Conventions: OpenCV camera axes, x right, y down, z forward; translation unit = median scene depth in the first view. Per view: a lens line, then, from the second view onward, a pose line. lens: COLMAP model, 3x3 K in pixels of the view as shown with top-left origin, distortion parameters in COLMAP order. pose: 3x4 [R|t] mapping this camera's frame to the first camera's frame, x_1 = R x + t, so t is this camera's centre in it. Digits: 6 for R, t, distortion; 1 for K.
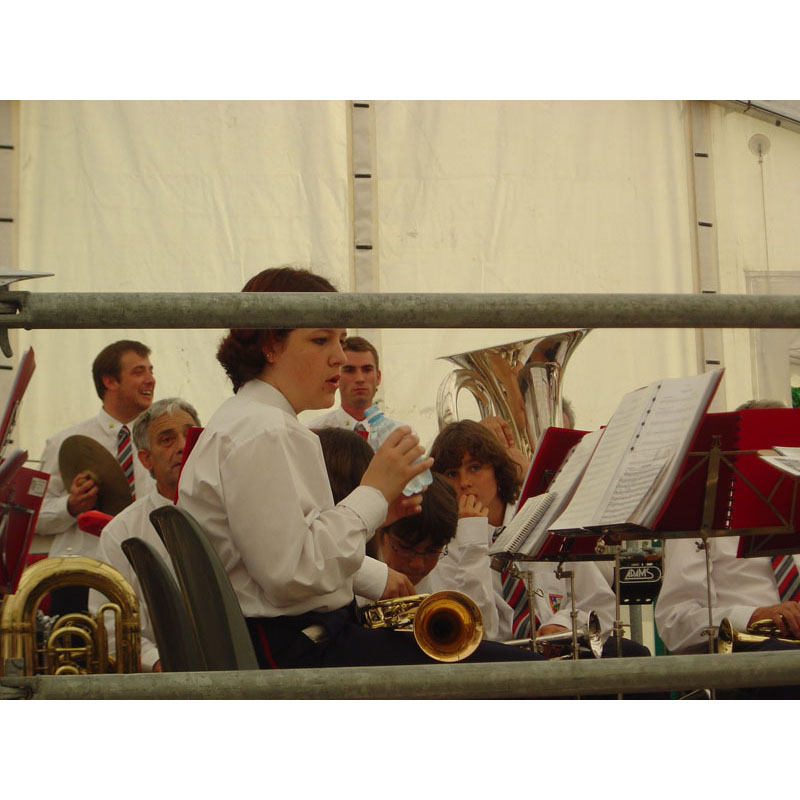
lens RADIAL K [[2481.9, 0, 400.0], [0, 2481.9, 400.0], [0, 0, 1]] dist [-0.054365, -7.003357]
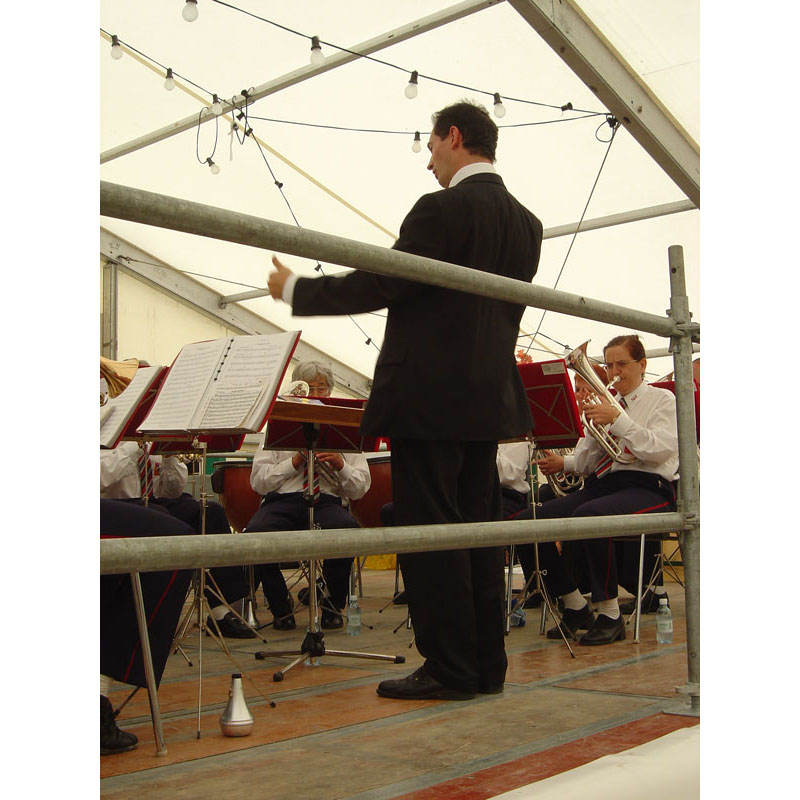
lens RADIAL K [[1066.9, 0, 420.3], [0, 1066.9, 384.5], [0, 0, 1]] dist [-0.124040, 0.005386]
pose [[0.807211, 0.080546, 0.584741, -0.181216], [-0.073398, 0.996654, -0.035964, 0.036671], [-0.585681, -0.013888, 0.810422, 0.402195]]
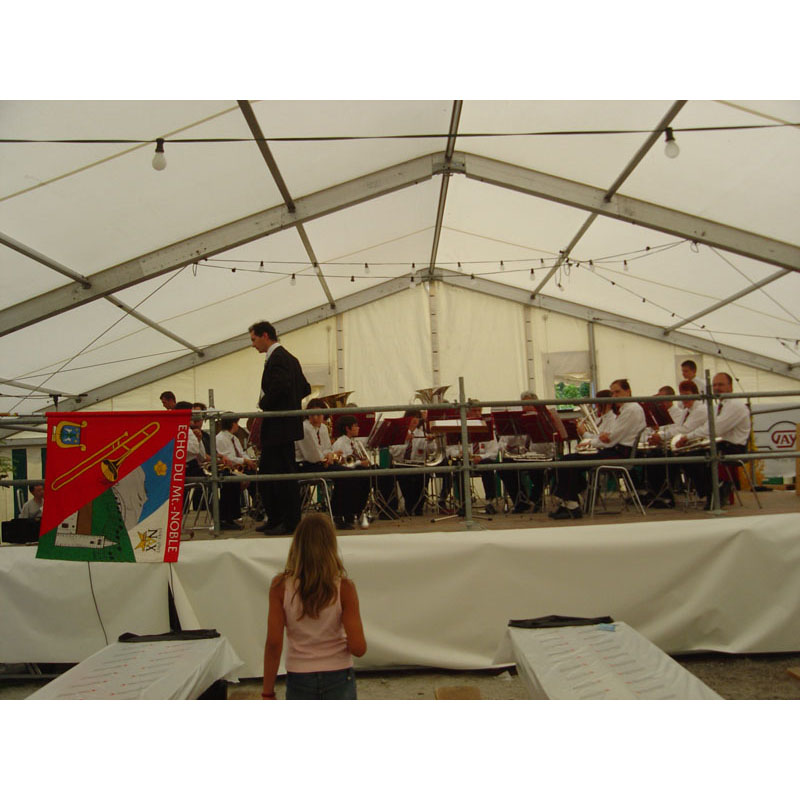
lens RADIAL K [[857.8, 0, 400.0], [0, 857.8, 400.0], [0, 0, 1]] dist [-0.149731, 0.019998]
pose [[0.970722, -0.025751, -0.238822, 0.558637], [0.037514, 0.998290, 0.044836, -0.111078], [0.237259, -0.052482, 0.970028, -0.671801]]
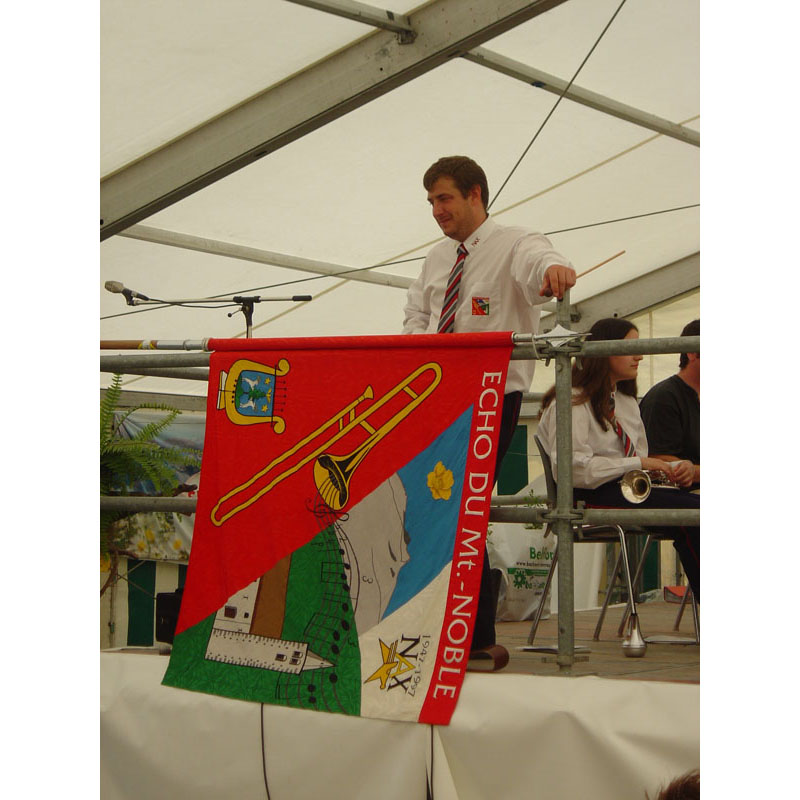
lens RADIAL K [[1963.0, 0, 401.5], [0, 1963.0, 368.1], [0, 0, 1]] dist [-0.022081, -0.918207]
pose [[0.664753, -0.012397, -0.746960, 0.786313], [0.060369, 0.997484, 0.037170, -0.069700], [0.744620, -0.069802, 0.663829, -0.241989]]
